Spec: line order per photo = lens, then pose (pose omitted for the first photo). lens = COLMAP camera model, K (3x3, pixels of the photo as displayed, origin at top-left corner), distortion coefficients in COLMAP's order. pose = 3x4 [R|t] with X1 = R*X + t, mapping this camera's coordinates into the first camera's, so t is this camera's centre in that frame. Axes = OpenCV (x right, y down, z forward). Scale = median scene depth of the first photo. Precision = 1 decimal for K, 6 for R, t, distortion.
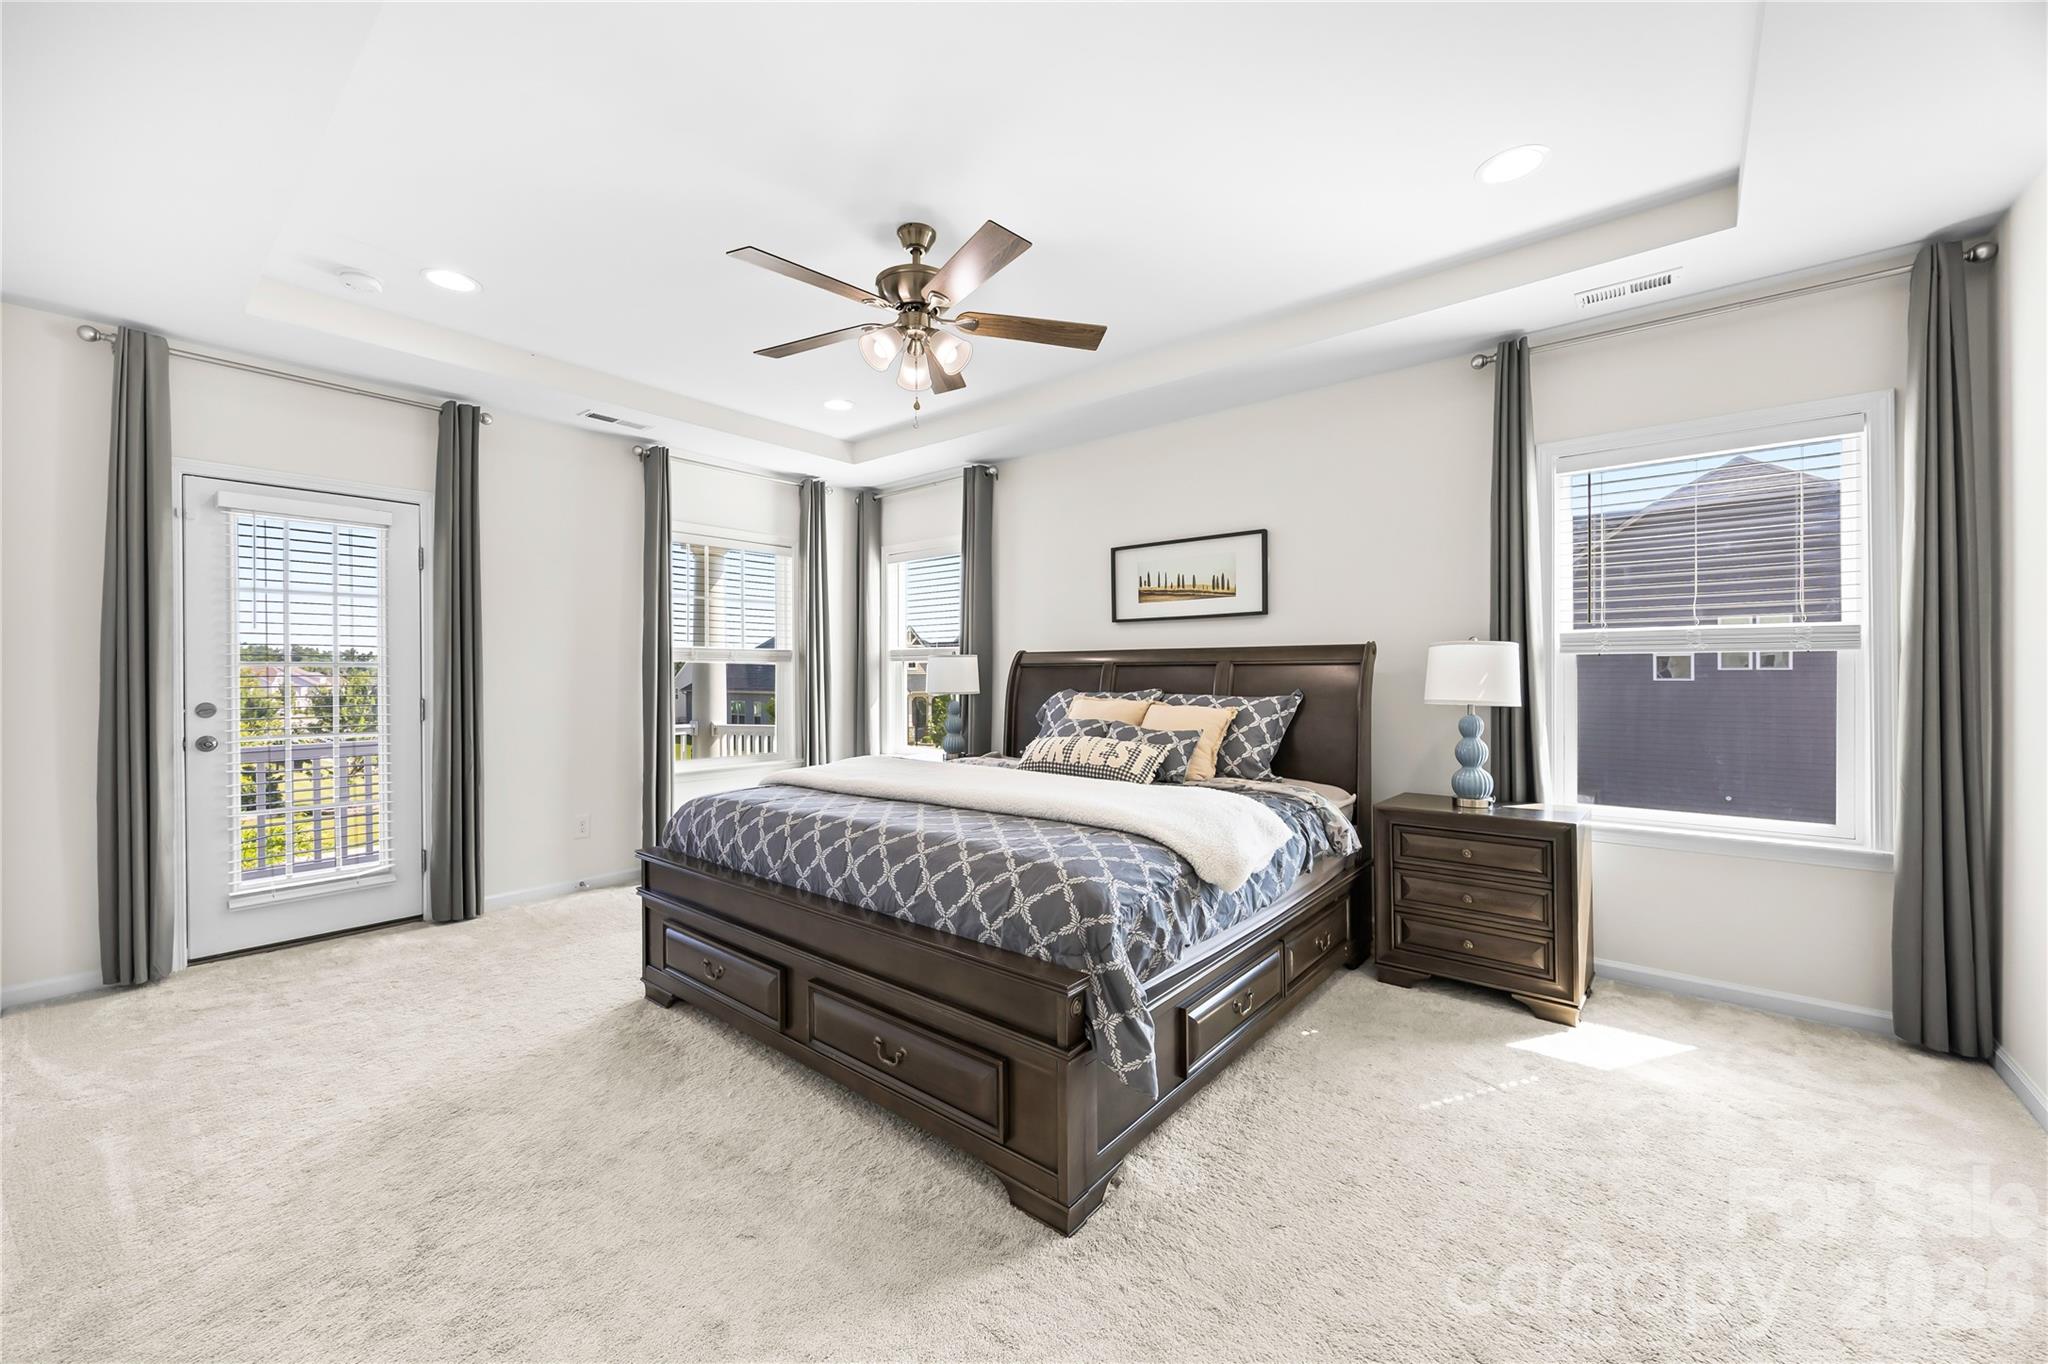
lens RADIAL K [[799.7, 0, 1011.8], [0, 799.7, 675.3], [0, 0, 1]] dist [0.000159, 0.000059]
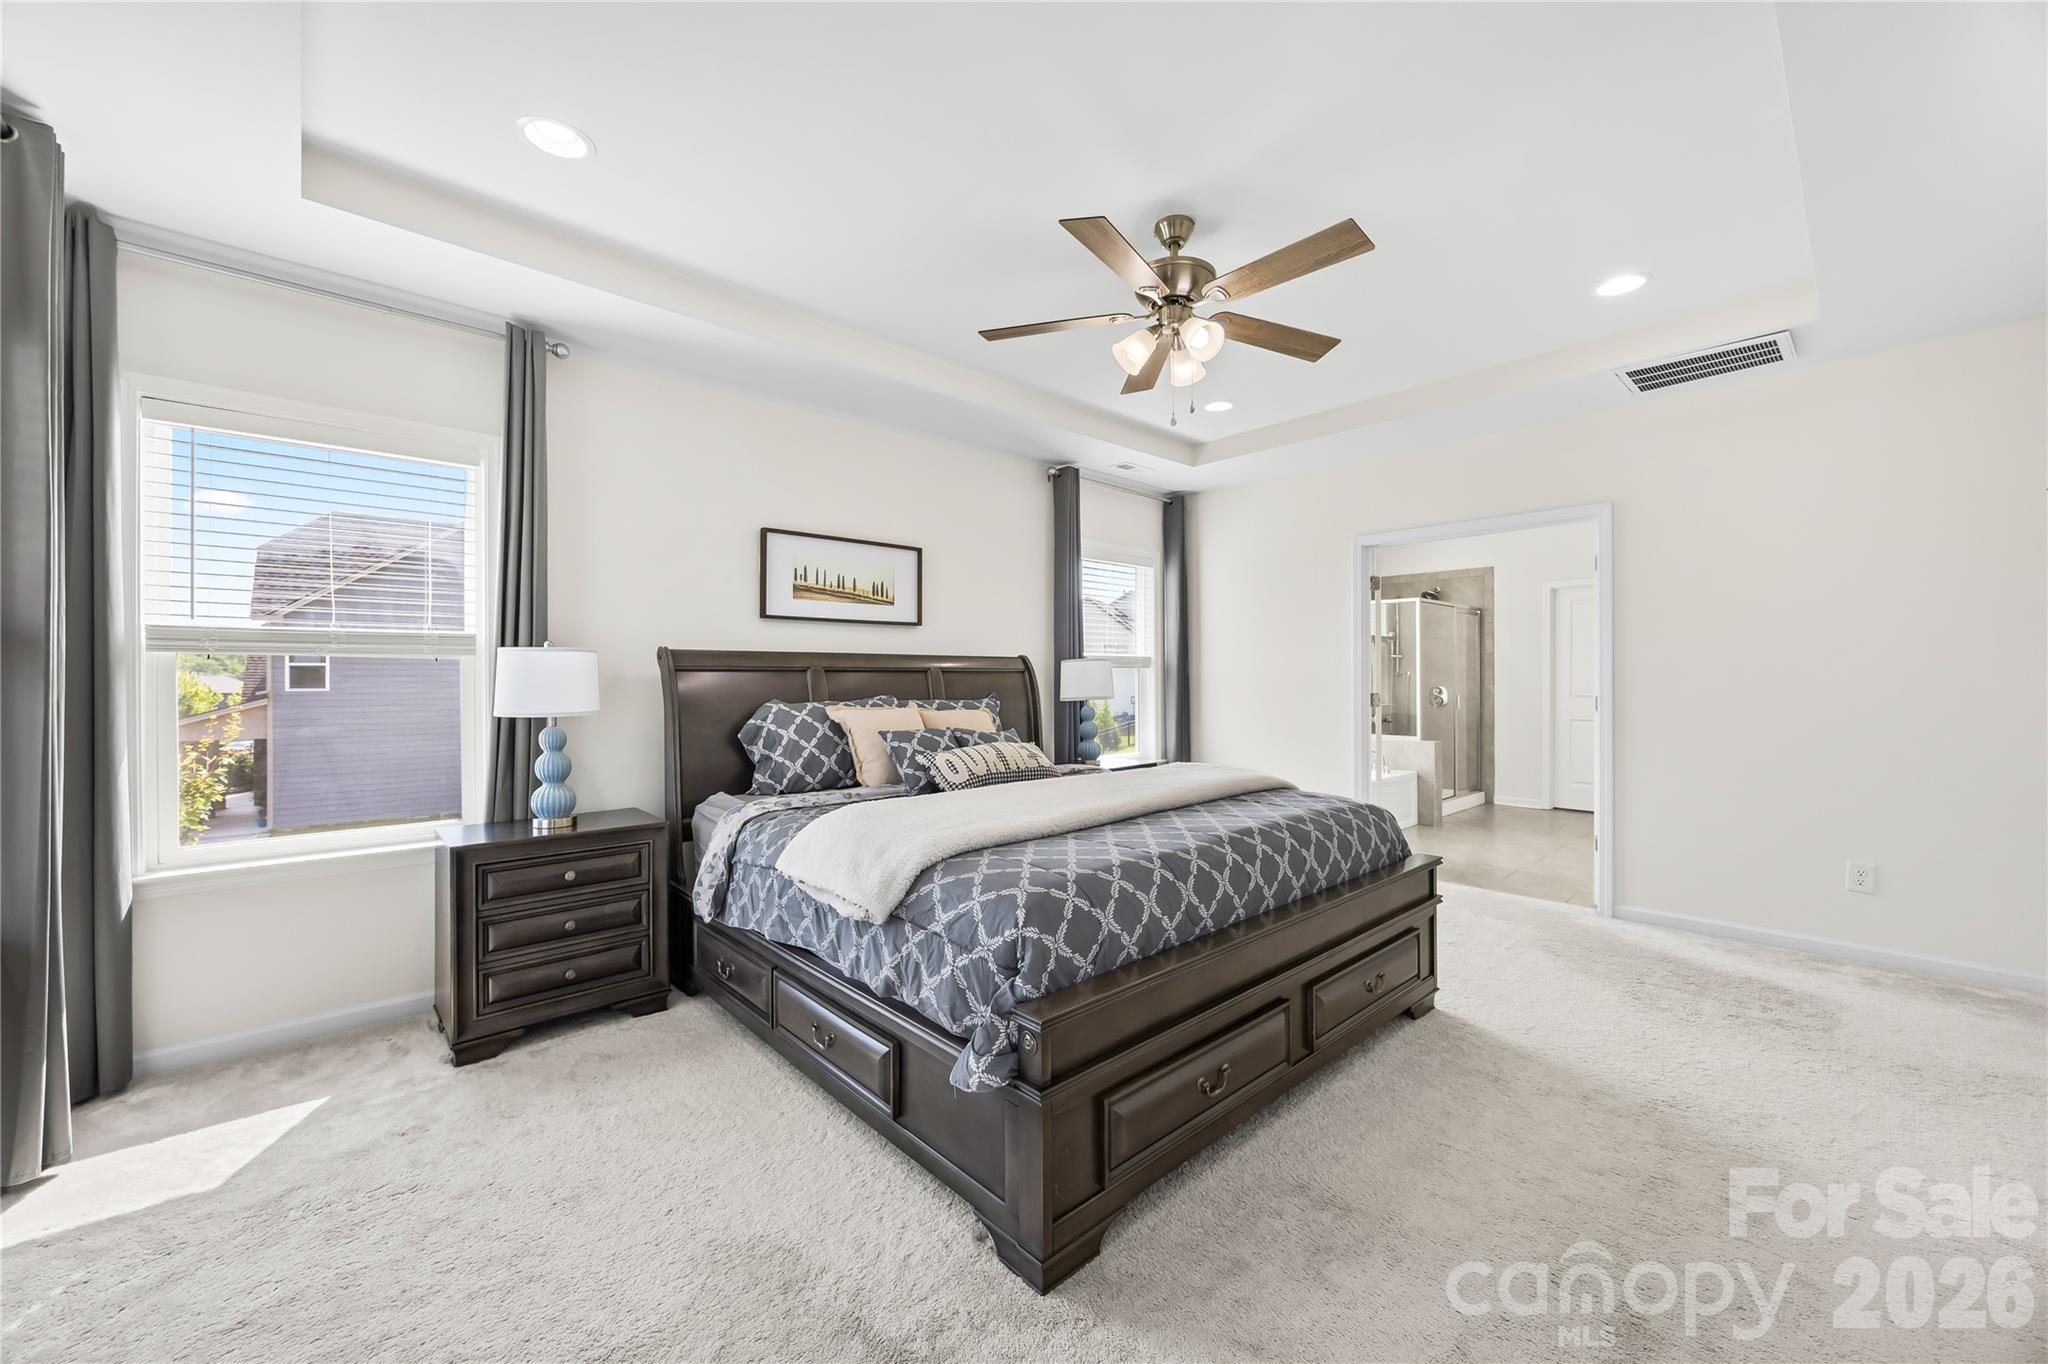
lens RADIAL K [[799.7, 0, 1016.8], [0, 799.7, 674.9], [0, 0, 1]] dist [0.000159, 0.000059]
pose [[0.125046, 0.001213, 0.992150, -0.691343], [0.002080, 0.999997, -0.001485, -0.006243], [-0.992149, 0.002250, 0.125043, 0.670658]]
